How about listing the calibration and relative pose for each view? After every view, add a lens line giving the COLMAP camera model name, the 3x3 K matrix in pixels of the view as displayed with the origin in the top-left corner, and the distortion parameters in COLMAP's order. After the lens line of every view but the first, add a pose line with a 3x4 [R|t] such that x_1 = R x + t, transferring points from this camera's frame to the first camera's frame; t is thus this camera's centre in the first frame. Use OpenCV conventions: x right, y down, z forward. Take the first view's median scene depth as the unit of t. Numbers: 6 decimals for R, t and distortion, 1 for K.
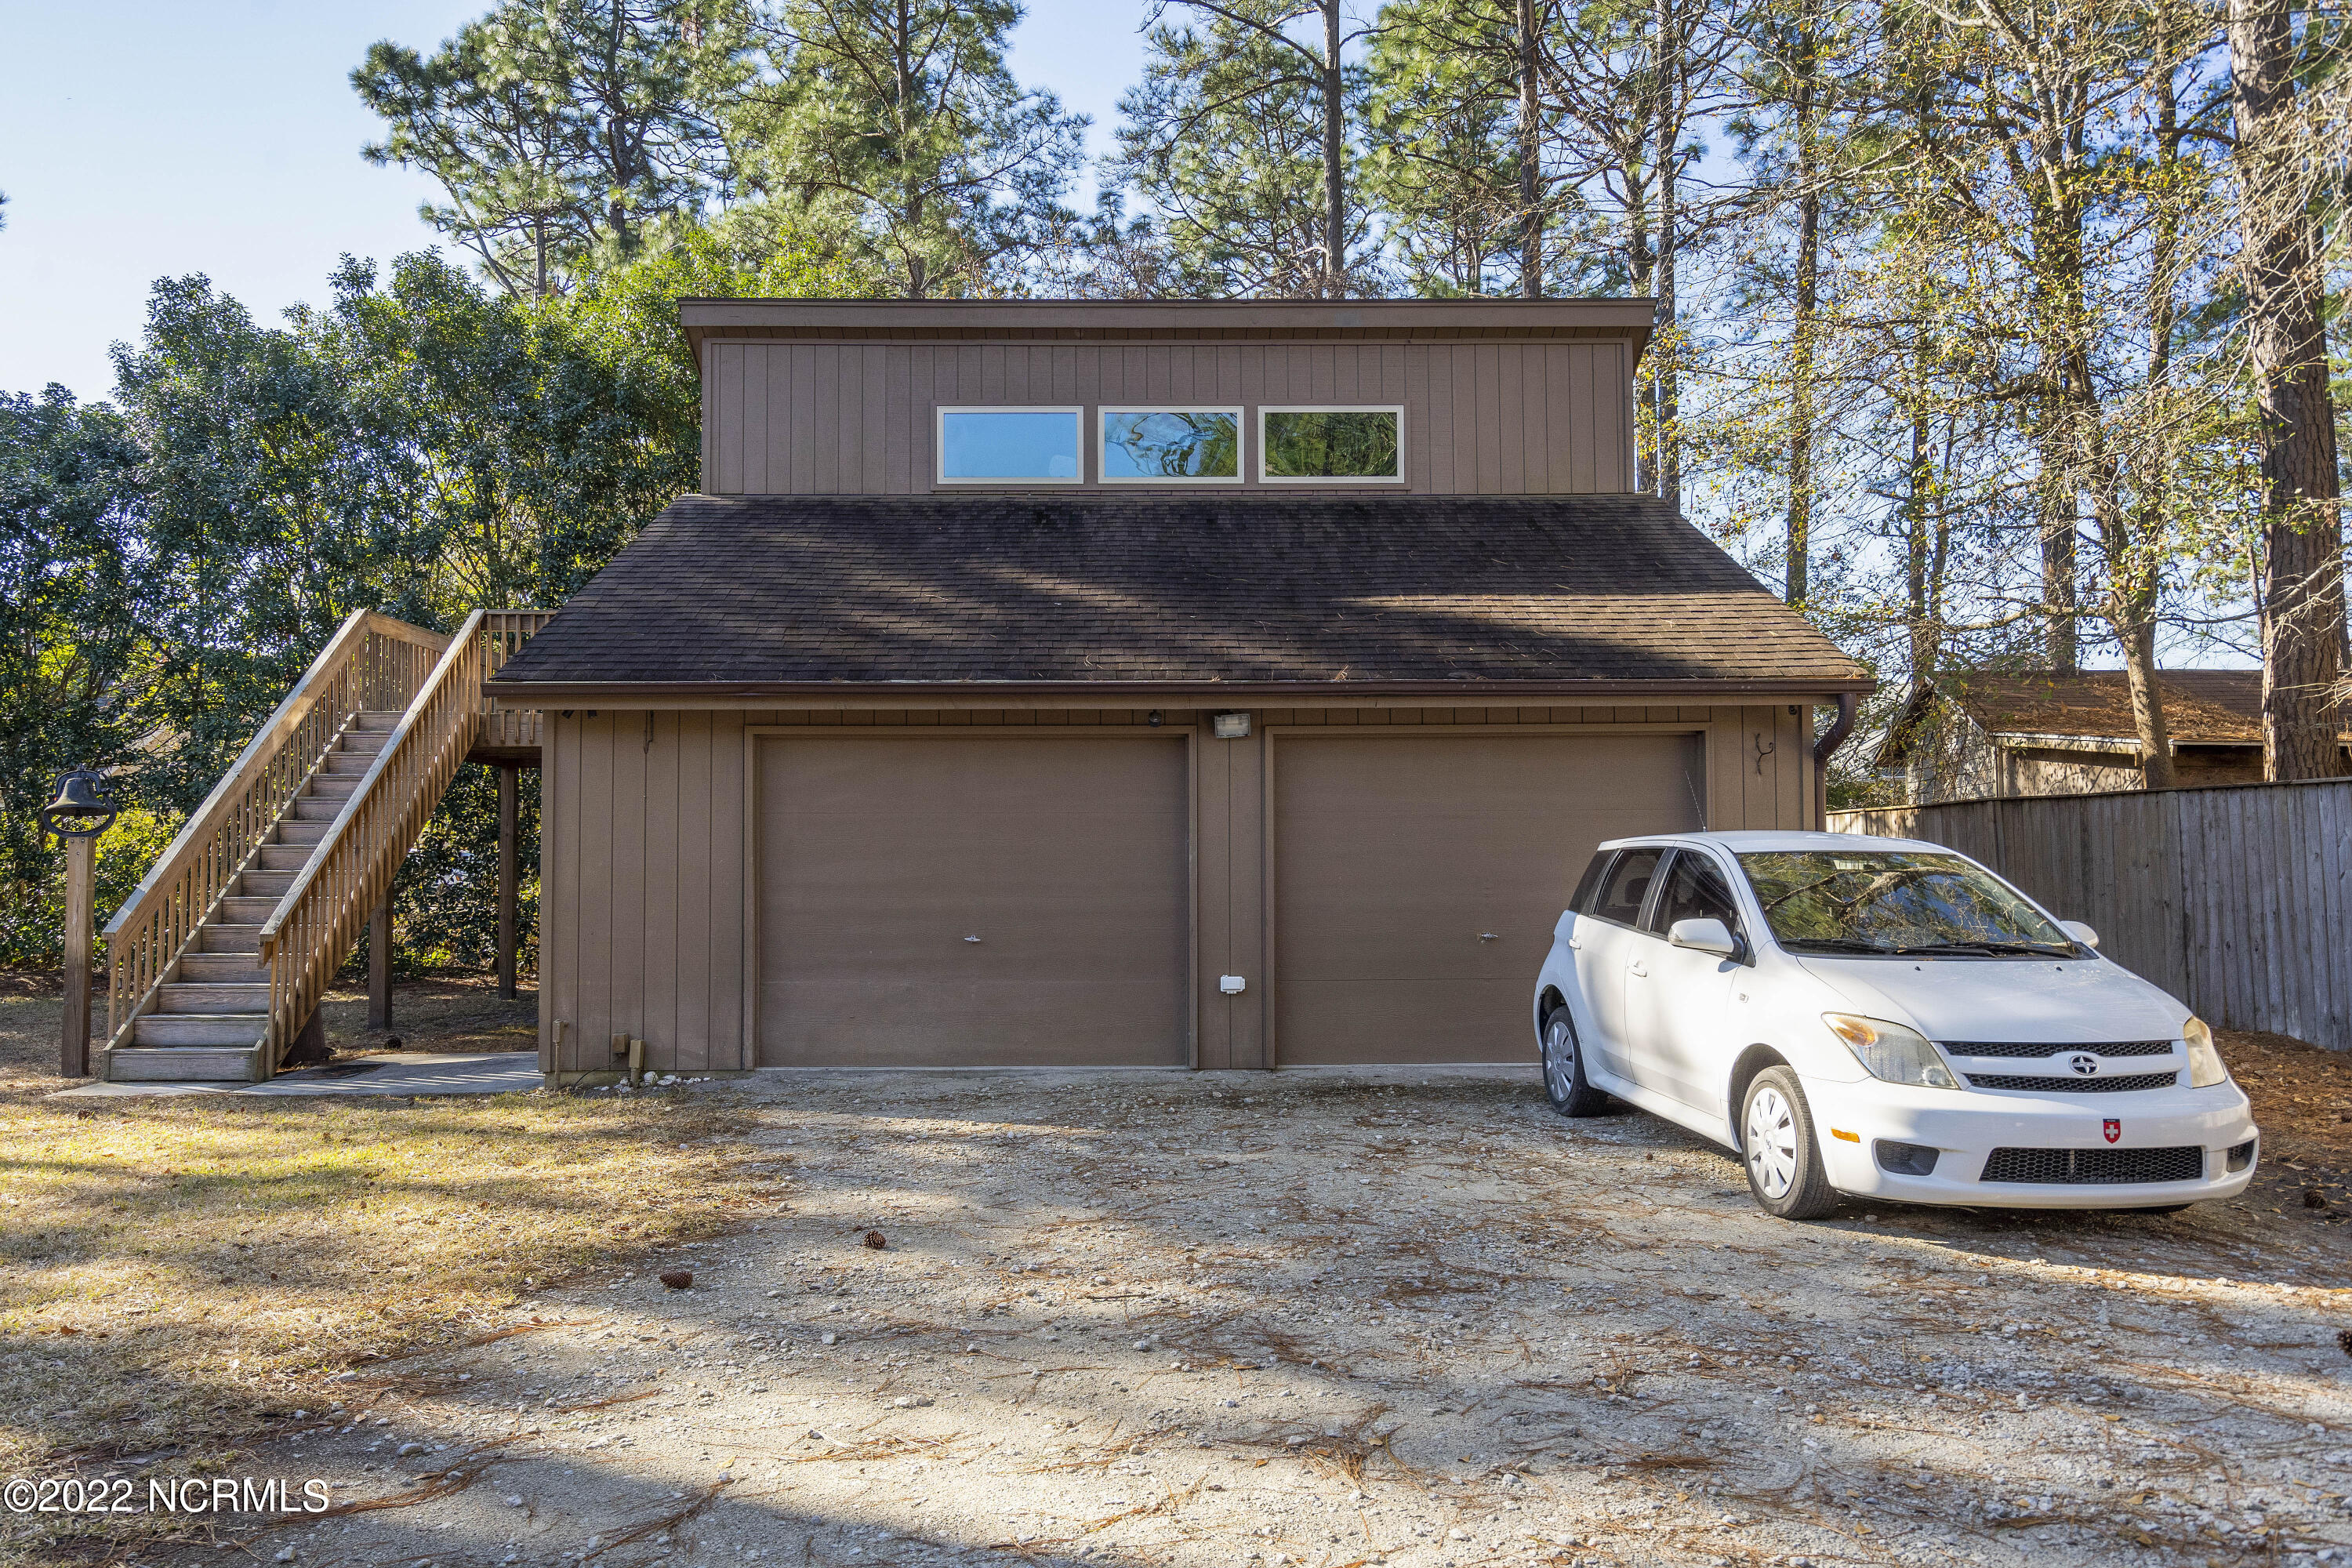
lens RADIAL K [[1678.8, 0, 1176.0], [0, 1678.8, 784.0], [0, 0, 1]] dist [0.024648, -0.001048]
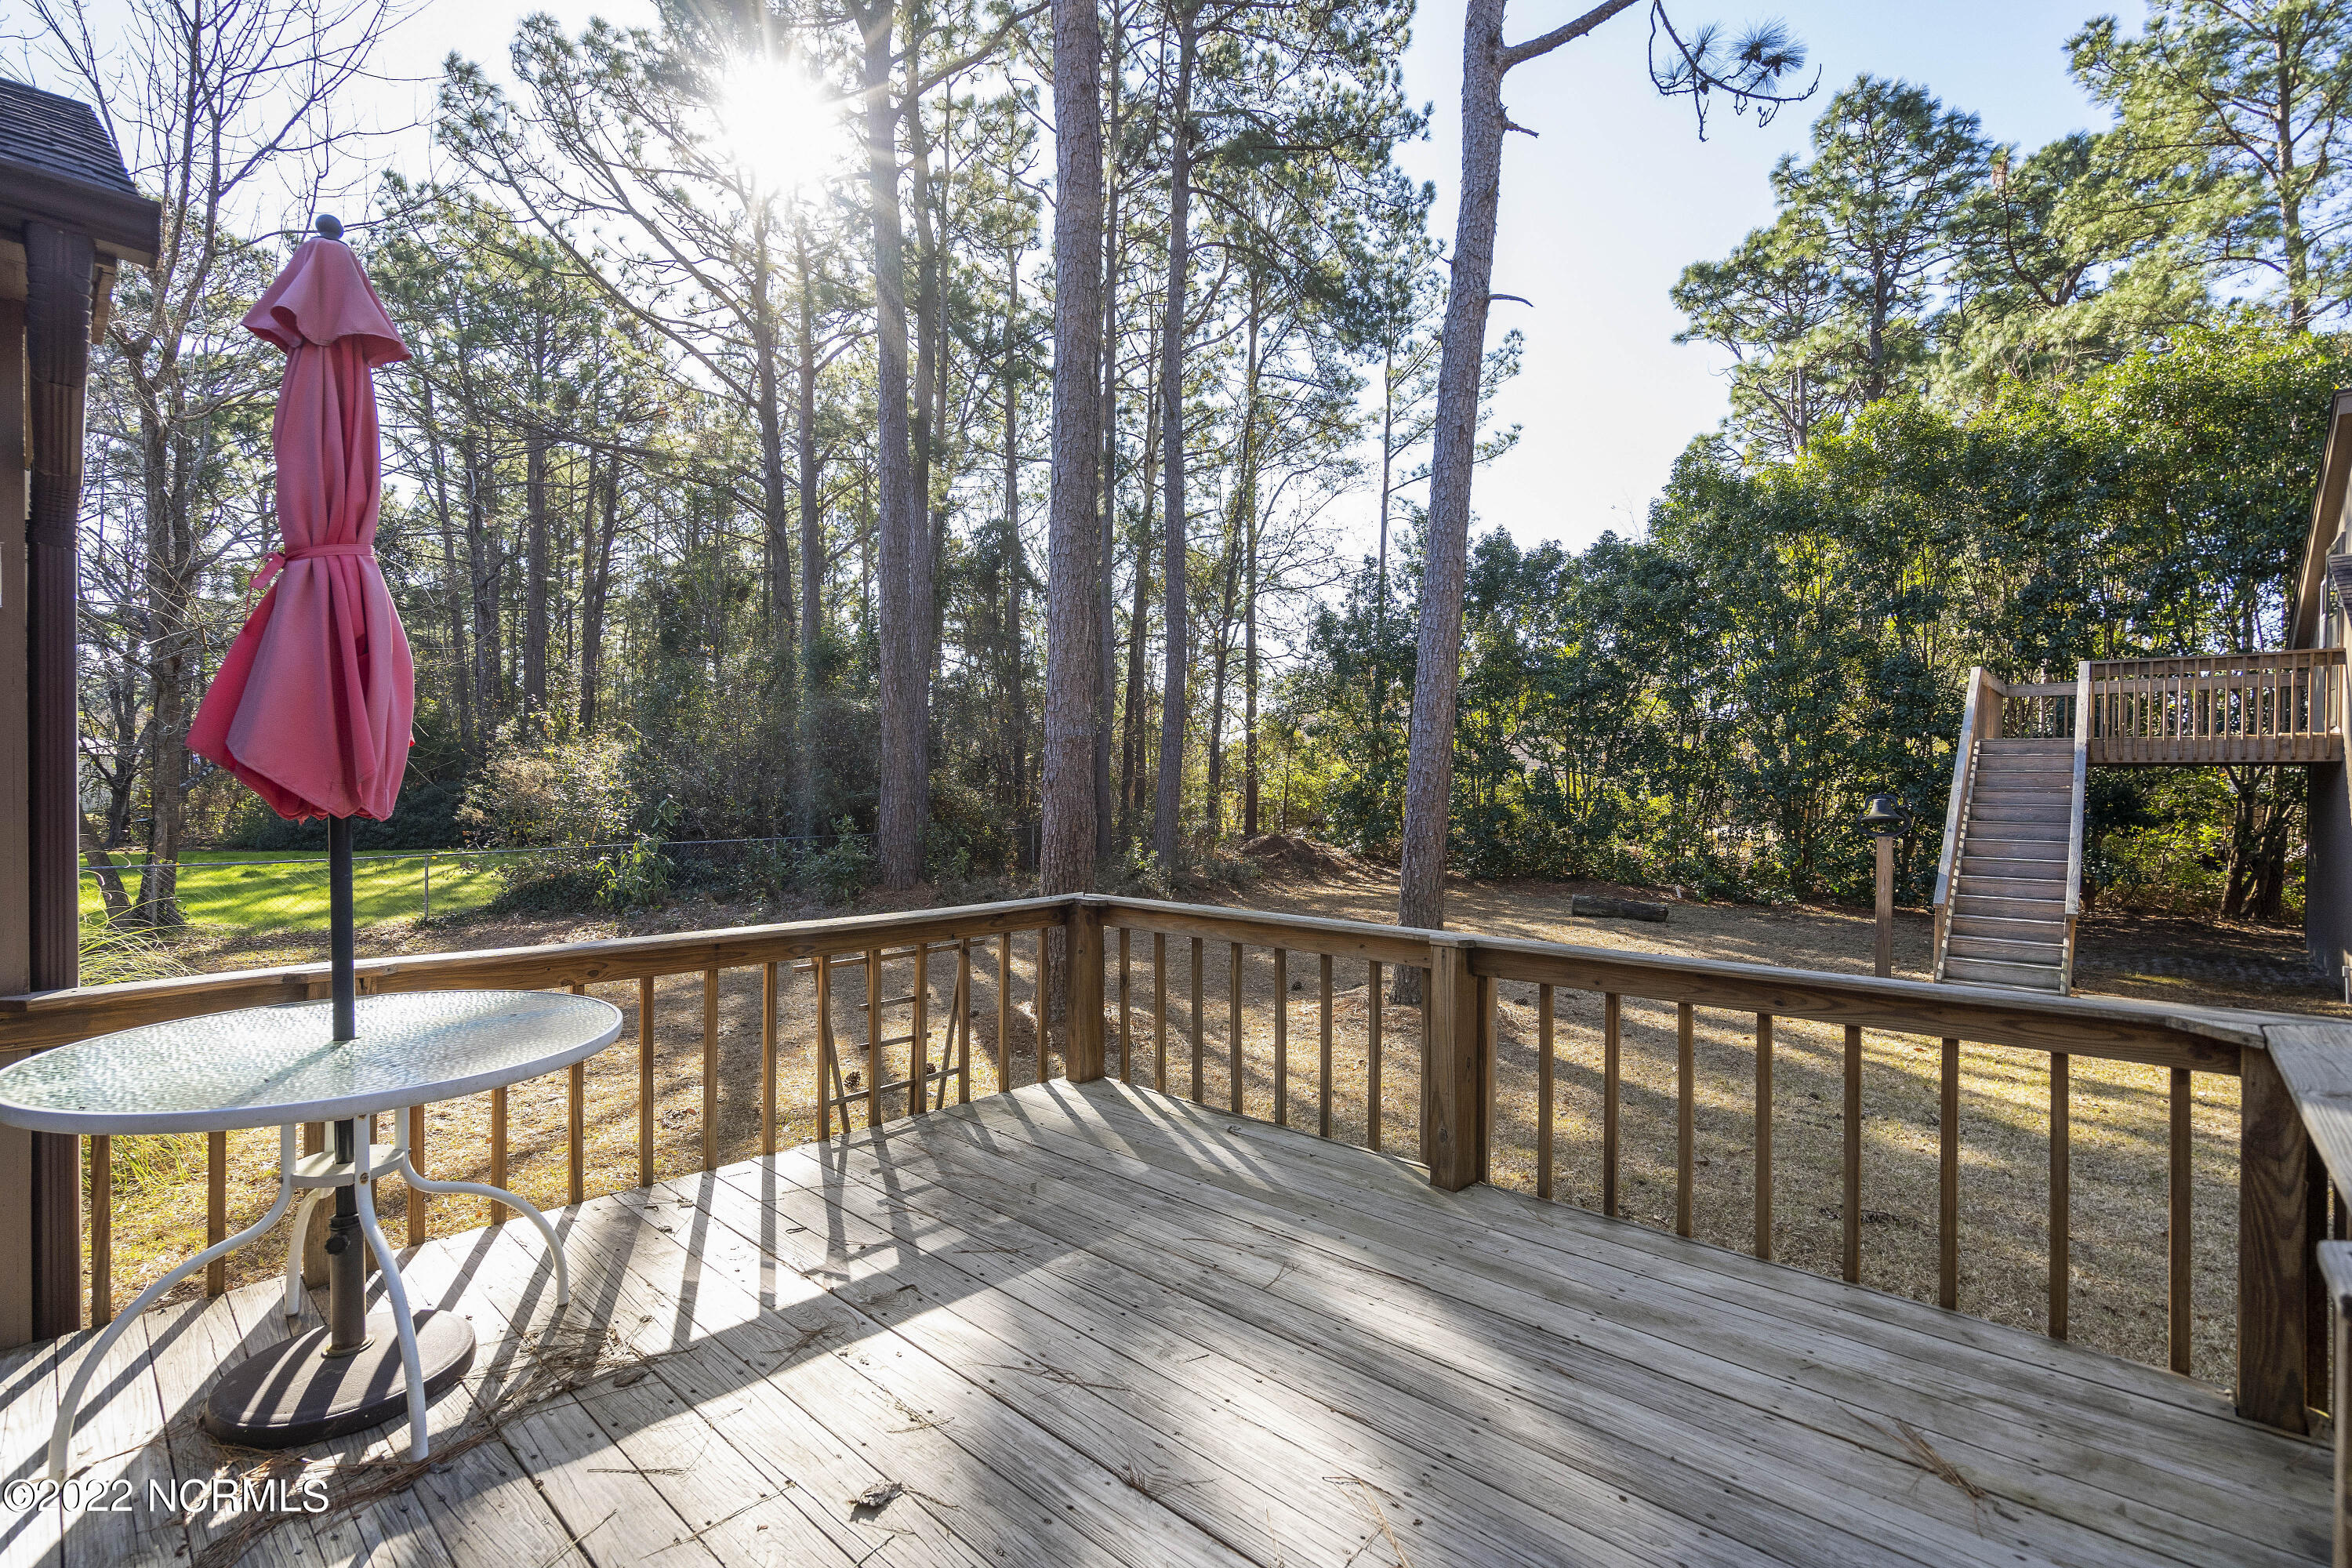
lens RADIAL K [[1076.7, 0, 1143.5], [0, 1076.7, 791.7], [0, 0, 1]] dist [0.000183, 0.001590]
pose [[0.704149, 0.009225, -0.709993, -0.462885], [0.032647, 0.998437, 0.045351, -0.081942], [0.709301, -0.055113, 0.702747, -0.224385]]
